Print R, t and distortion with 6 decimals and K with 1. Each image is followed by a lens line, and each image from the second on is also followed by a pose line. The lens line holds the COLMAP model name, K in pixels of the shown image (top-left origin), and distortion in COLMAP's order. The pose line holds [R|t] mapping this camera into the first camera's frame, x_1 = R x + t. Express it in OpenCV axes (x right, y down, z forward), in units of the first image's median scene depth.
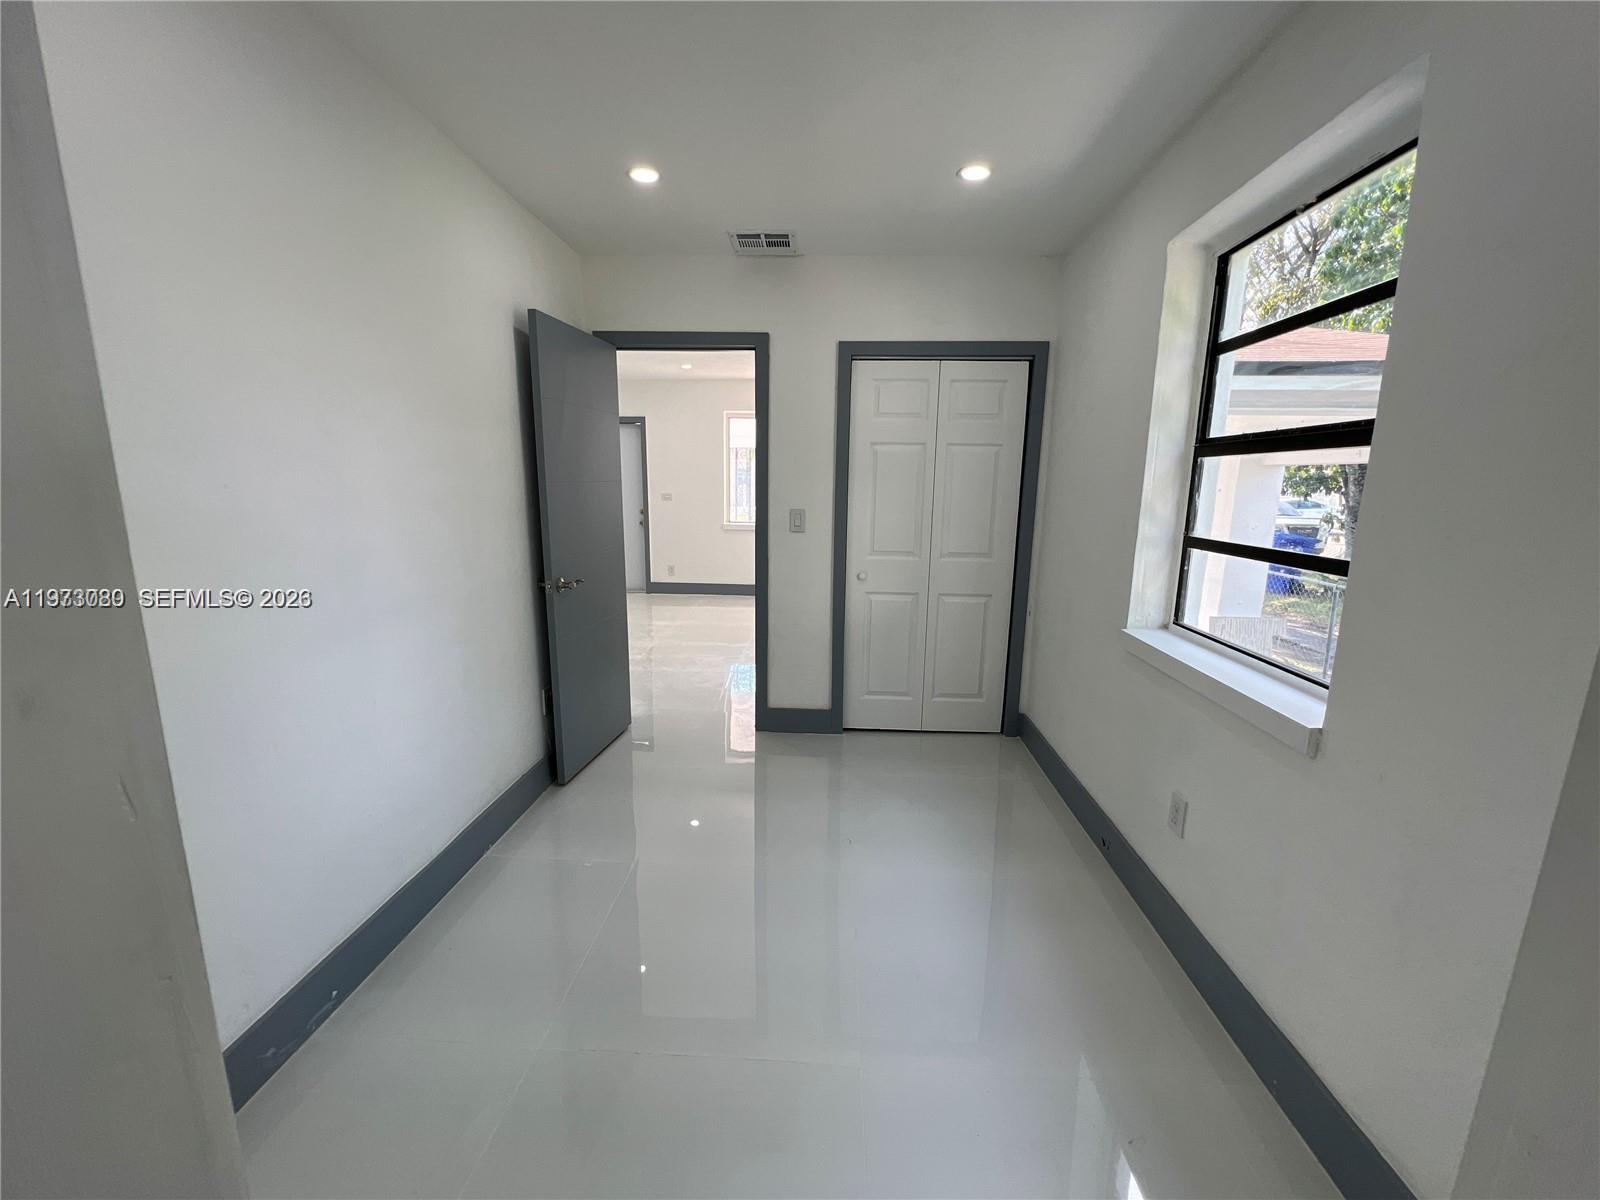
lens RADIAL K [[643.3, 0, 802.0], [0, 643.3, 597.8], [0, 0, 1]] dist [-0.000103, 0.000006]
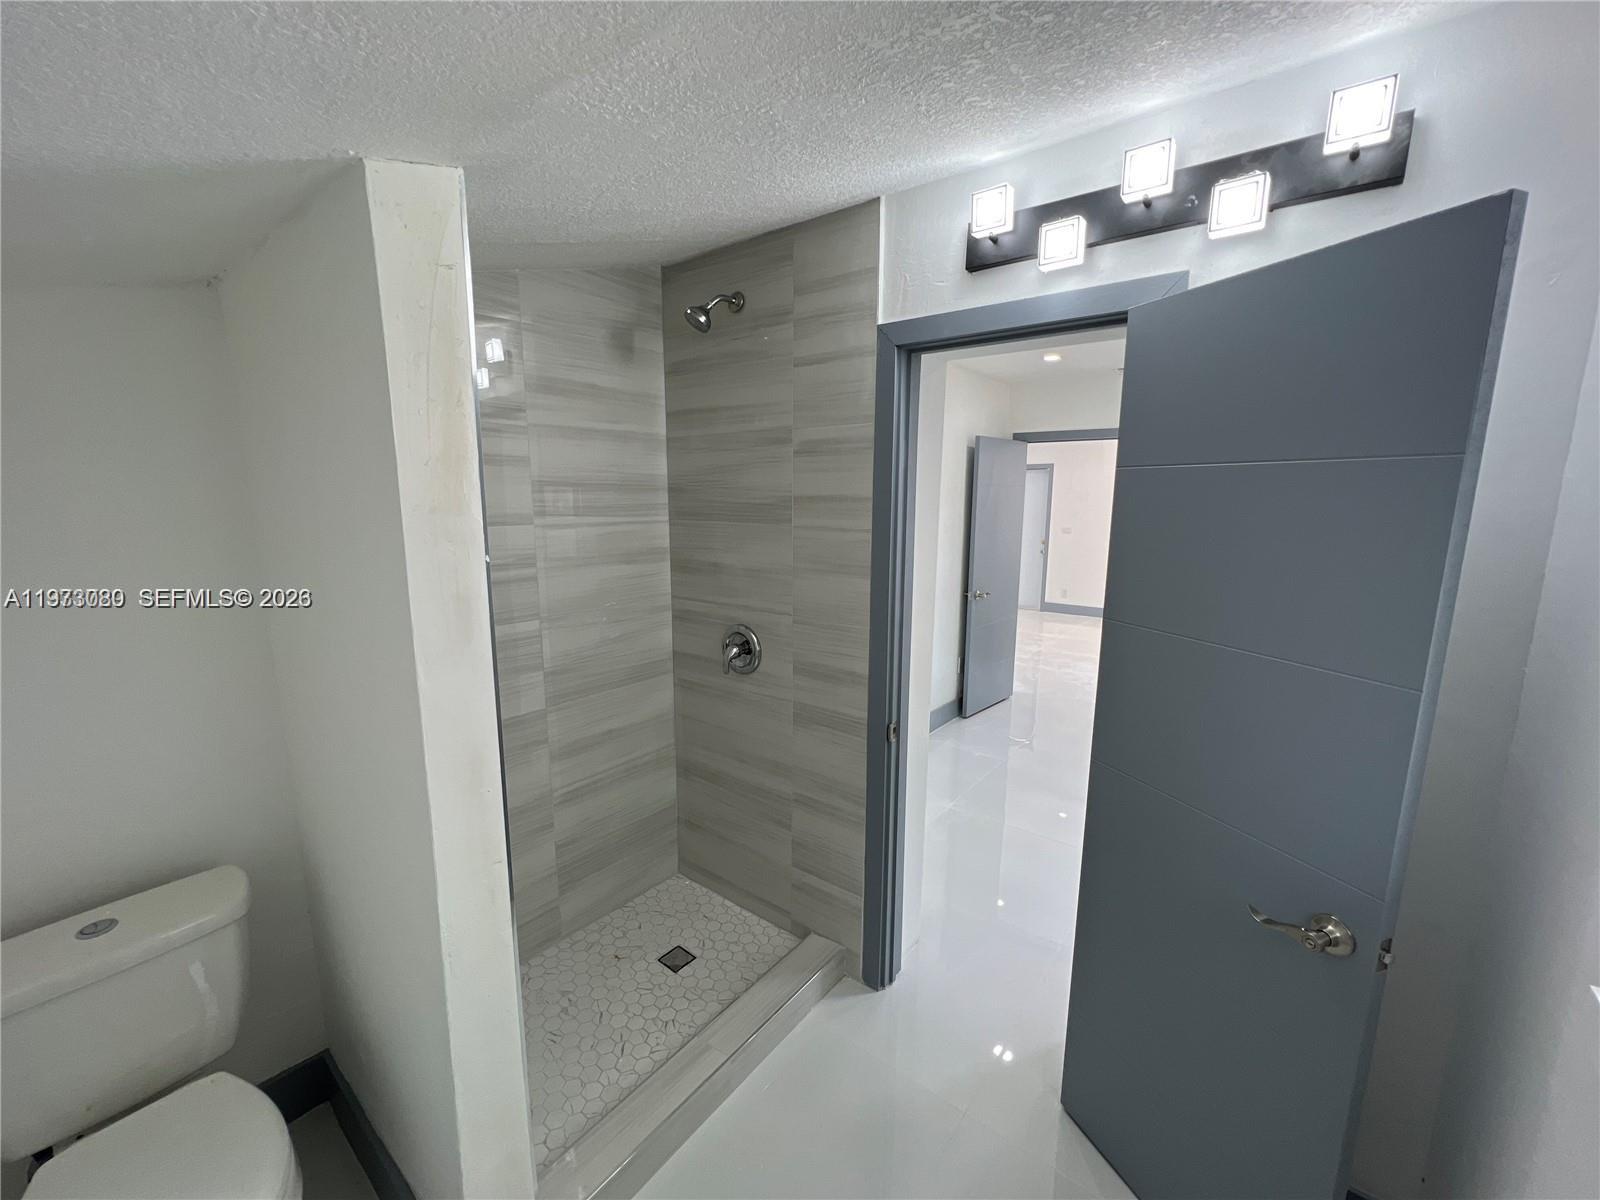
lens RADIAL K [[643.3, 0, 803.2], [0, 643.3, 597.6], [0, 0, 1]] dist [-0.000103, 0.000006]
pose [[0.817870, 0.087601, -0.568695, 0.171909], [-0.103779, 0.994592, 0.003954, 0.021967], [0.565966, 0.055785, 0.822539, -0.522764]]
